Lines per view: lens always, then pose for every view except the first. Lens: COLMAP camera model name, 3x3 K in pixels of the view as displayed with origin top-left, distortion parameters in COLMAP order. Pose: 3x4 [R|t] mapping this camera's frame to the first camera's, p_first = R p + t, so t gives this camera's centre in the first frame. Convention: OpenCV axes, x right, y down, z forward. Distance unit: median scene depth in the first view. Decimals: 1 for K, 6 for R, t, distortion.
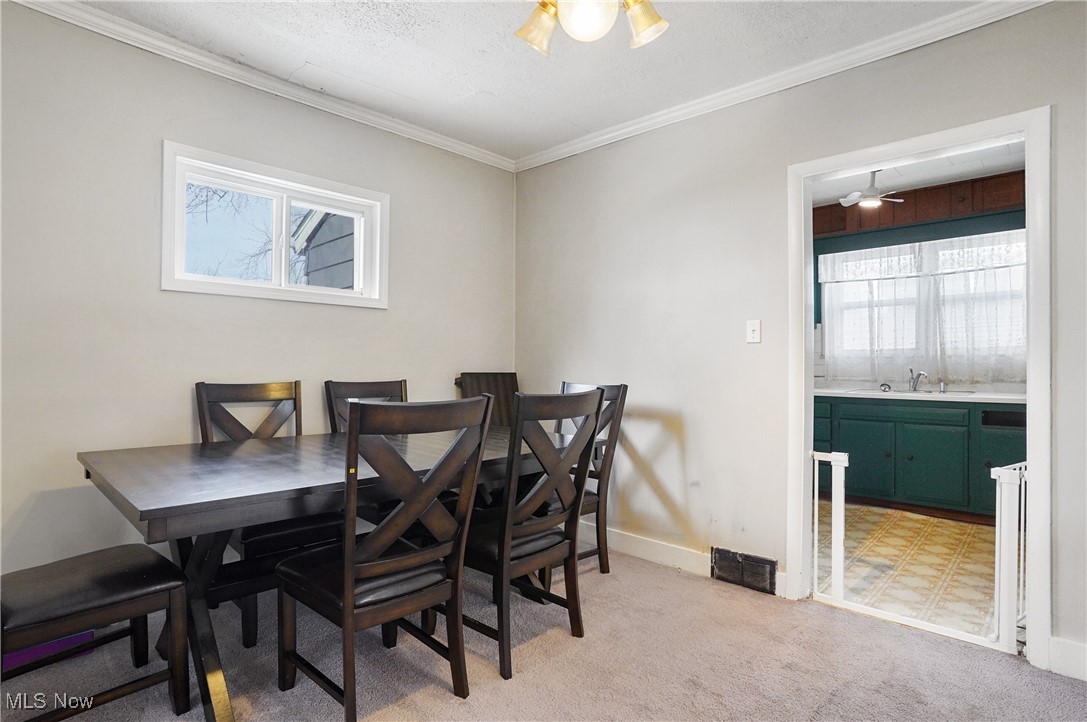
lens RADIAL K [[577.1, 0, 537.9], [0, 577.1, 363.0], [0, 0, 1]] dist [-0.061495, 0.030515]
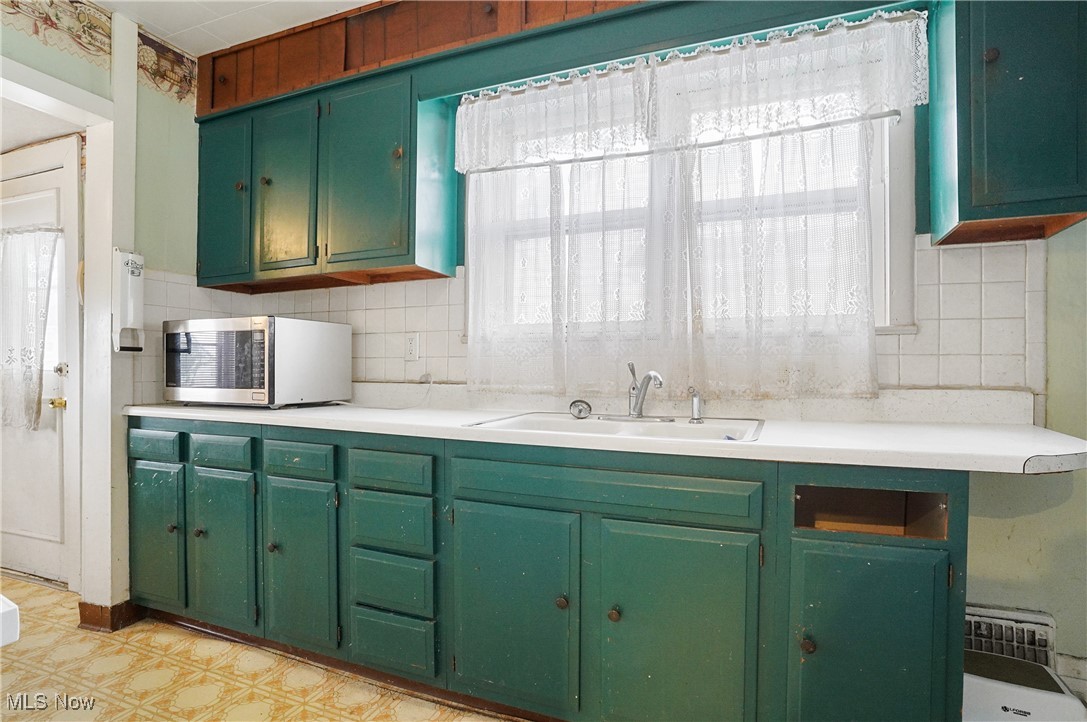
lens RADIAL K [[577.1, 0, 539.9], [0, 577.1, 373.1], [0, 0, 1]] dist [-0.061495, 0.030515]
pose [[0.935988, 0.004127, 0.352009, 0.450030], [-0.007485, 0.999939, 0.008180, 0.013357], [-0.351954, -0.010292, 0.935961, 0.629355]]
